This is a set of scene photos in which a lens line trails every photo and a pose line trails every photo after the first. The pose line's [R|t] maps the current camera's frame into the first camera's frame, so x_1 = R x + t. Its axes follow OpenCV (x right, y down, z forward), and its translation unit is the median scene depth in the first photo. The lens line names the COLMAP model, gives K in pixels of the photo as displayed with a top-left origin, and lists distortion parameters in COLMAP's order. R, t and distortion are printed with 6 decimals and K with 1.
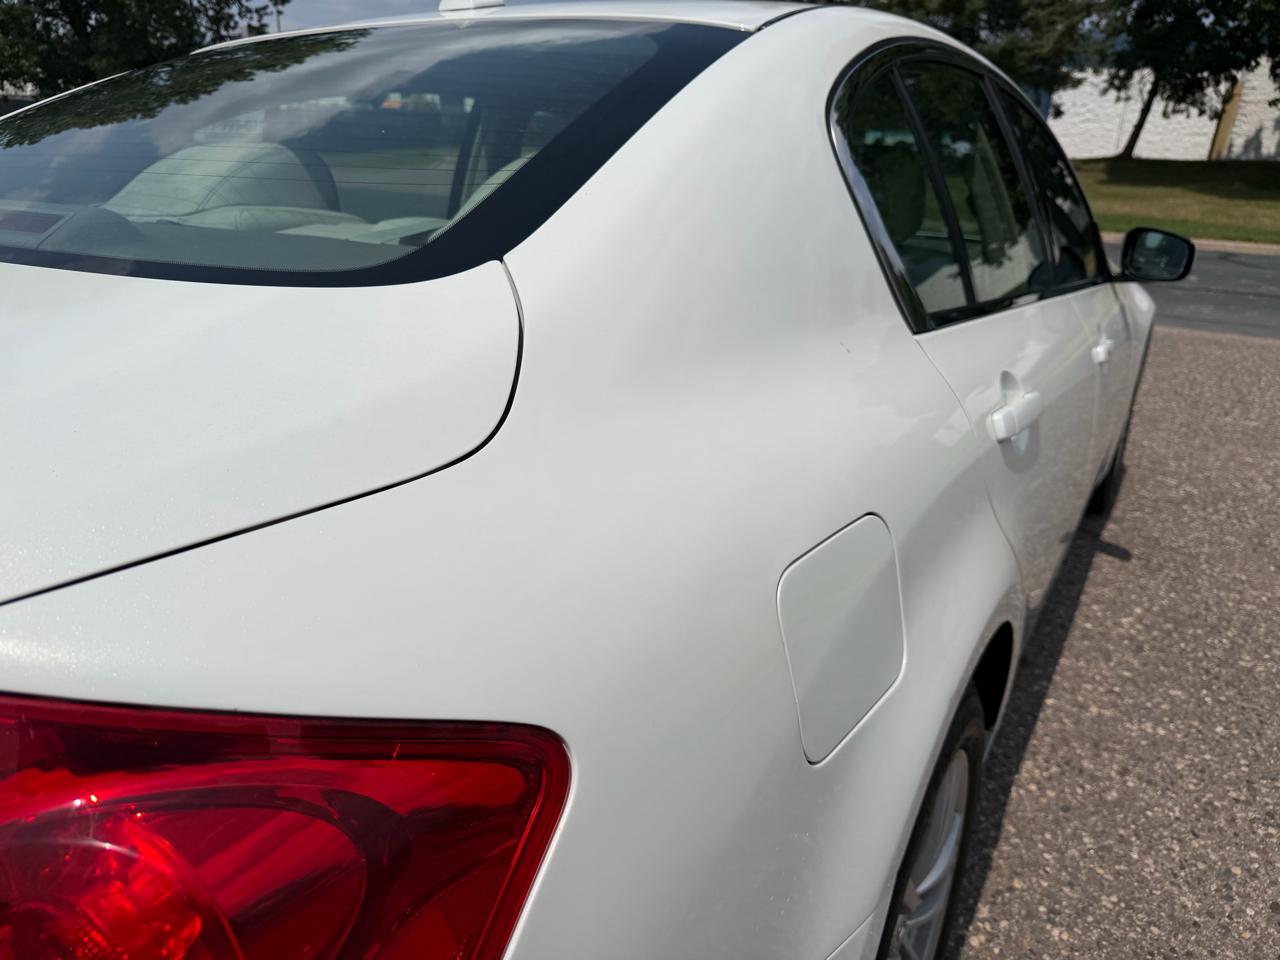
lens RADIAL K [[928.6, 0, 639.2], [0, 928.6, 476.9], [0, 0, 1]] dist [0.003894, -0.004044]
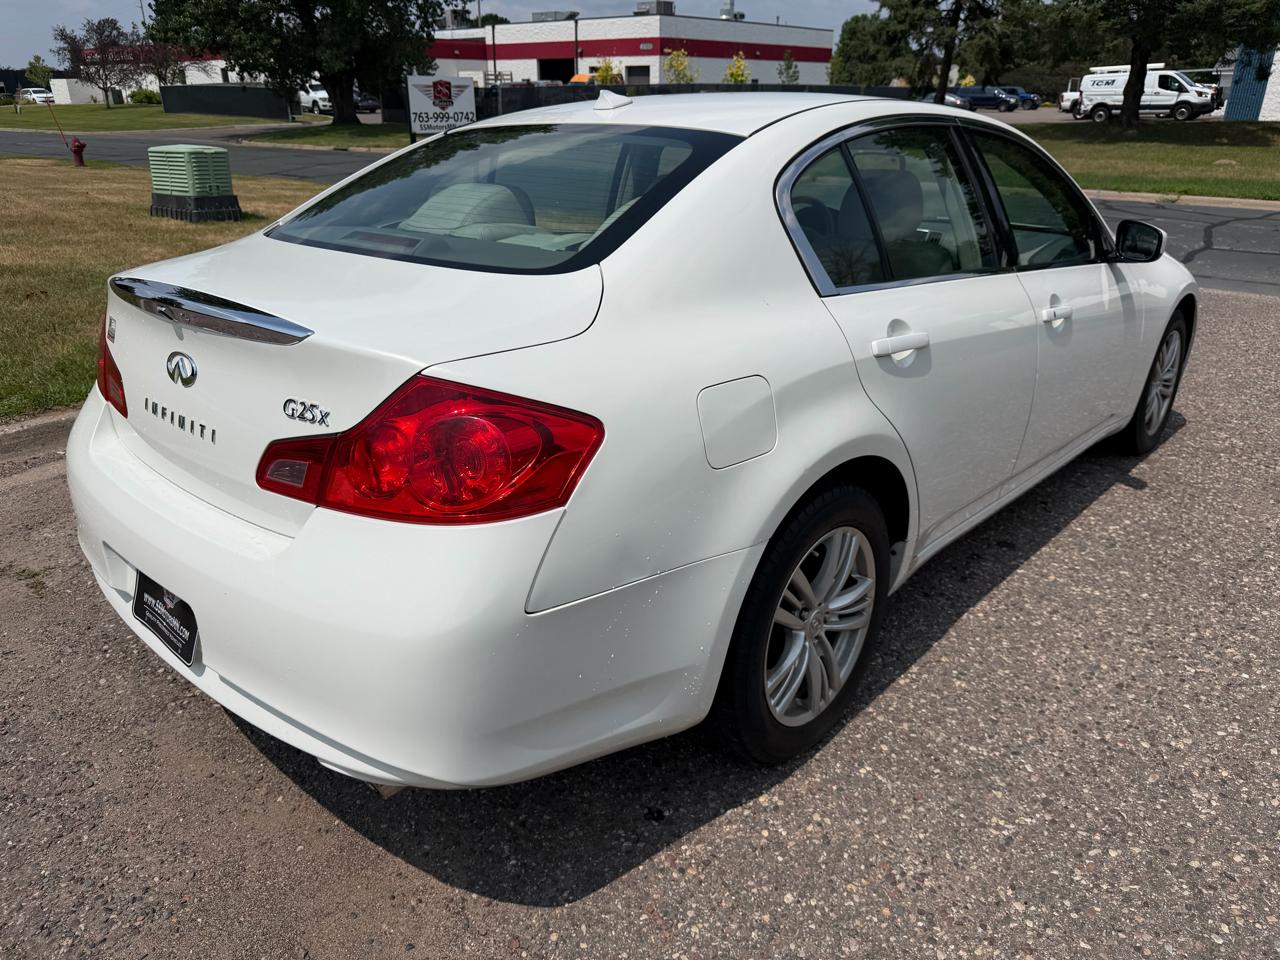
lens RADIAL K [[928.6, 0, 635.5], [0, 928.6, 470.0], [0, 0, 1]] dist [0.003894, -0.004044]
pose [[0.981701, 0.041884, -0.185766, 0.136268], [-0.037606, 0.998941, 0.026498, 0.079287], [0.186679, -0.019027, 0.982237, -0.456363]]
